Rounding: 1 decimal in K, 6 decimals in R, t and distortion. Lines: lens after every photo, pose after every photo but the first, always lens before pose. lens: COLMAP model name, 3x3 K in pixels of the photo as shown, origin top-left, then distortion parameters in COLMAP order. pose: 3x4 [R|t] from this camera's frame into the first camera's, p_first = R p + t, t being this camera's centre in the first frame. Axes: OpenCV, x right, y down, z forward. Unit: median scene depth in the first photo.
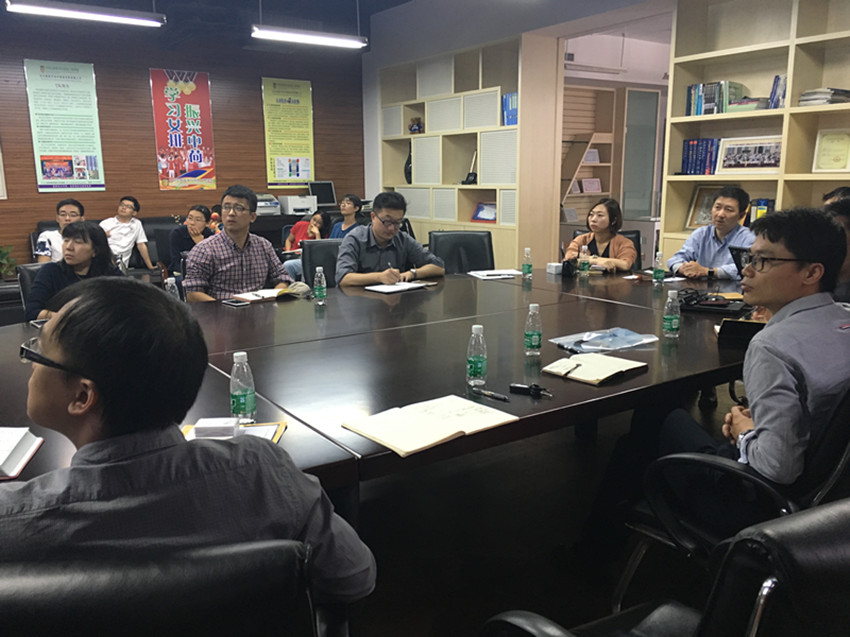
lens RADIAL K [[719.9, 0, 424.3], [0, 719.9, 318.9], [0, 0, 1]] dist [0.084100, -0.107870]
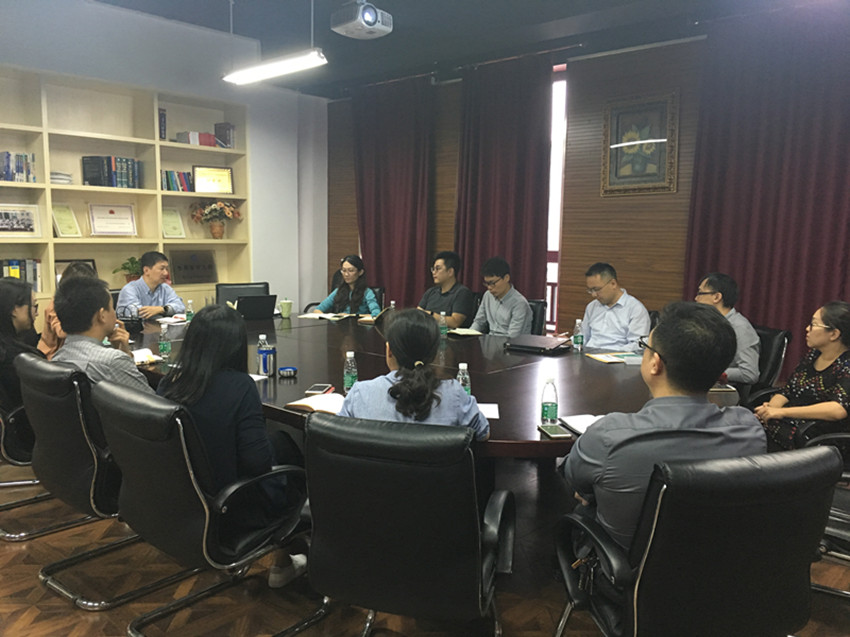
lens RADIAL K [[719.9, 0, 424.5], [0, 719.9, 319.2], [0, 0, 1]] dist [0.084100, -0.107870]
pose [[-0.259467, -0.092999, 0.961264, -0.782950], [0.182909, 0.972606, 0.143467, -0.124174], [-0.948273, 0.213049, -0.235349, 0.703638]]
